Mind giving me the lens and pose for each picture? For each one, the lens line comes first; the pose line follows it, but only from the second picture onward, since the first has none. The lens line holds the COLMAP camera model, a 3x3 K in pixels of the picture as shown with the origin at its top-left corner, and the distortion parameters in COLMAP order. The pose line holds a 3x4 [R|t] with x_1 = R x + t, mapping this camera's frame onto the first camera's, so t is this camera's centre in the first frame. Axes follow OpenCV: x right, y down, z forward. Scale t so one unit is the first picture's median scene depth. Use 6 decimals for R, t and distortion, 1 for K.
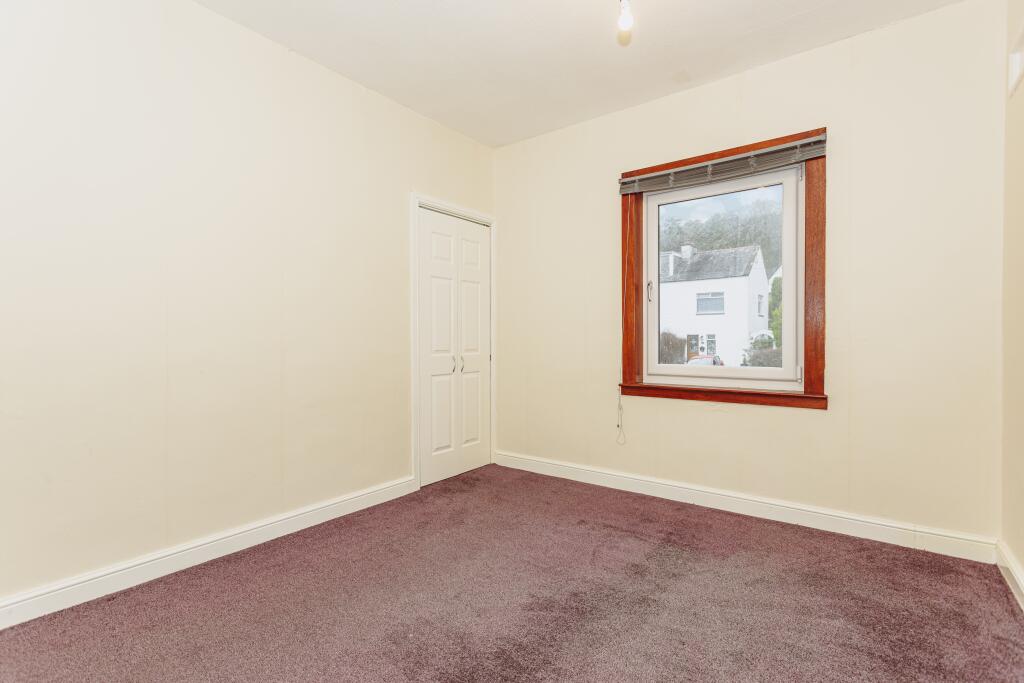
lens RADIAL K [[485.0, 0, 505.6], [0, 485.0, 345.1], [0, 0, 1]] dist [0.003773, 0.001031]
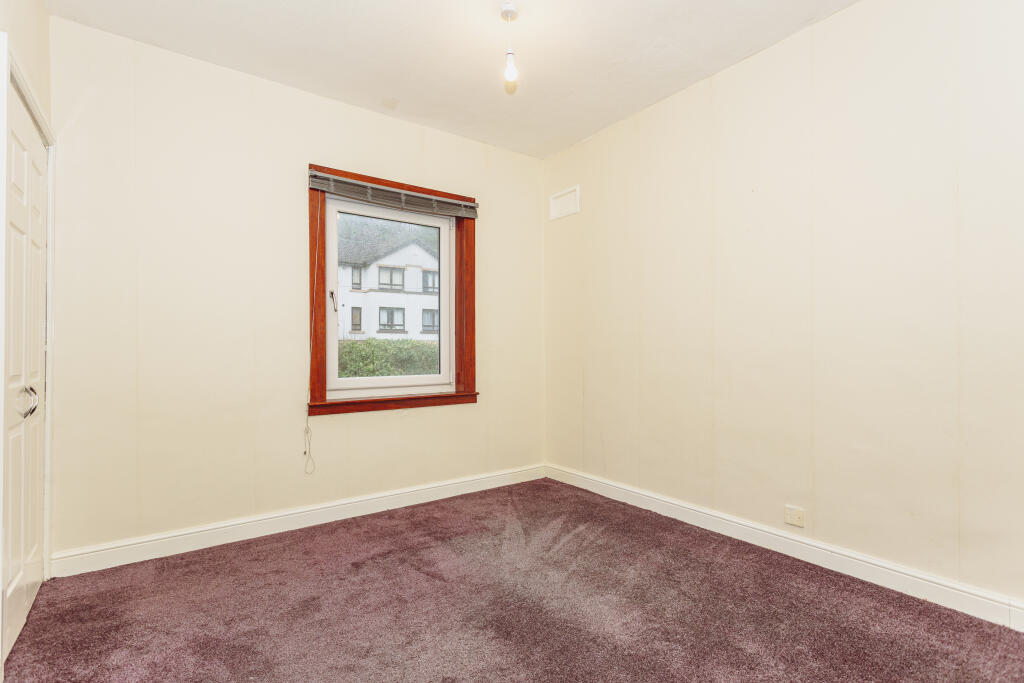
lens RADIAL K [[485.0, 0, 505.6], [0, 485.0, 345.1], [0, 0, 1]] dist [0.003773, 0.001031]
pose [[0.287965, 0.014823, 0.957526, -0.548704], [0.020987, 0.999542, -0.021785, 0.002255], [-0.957411, 0.026369, 0.287522, 0.456301]]
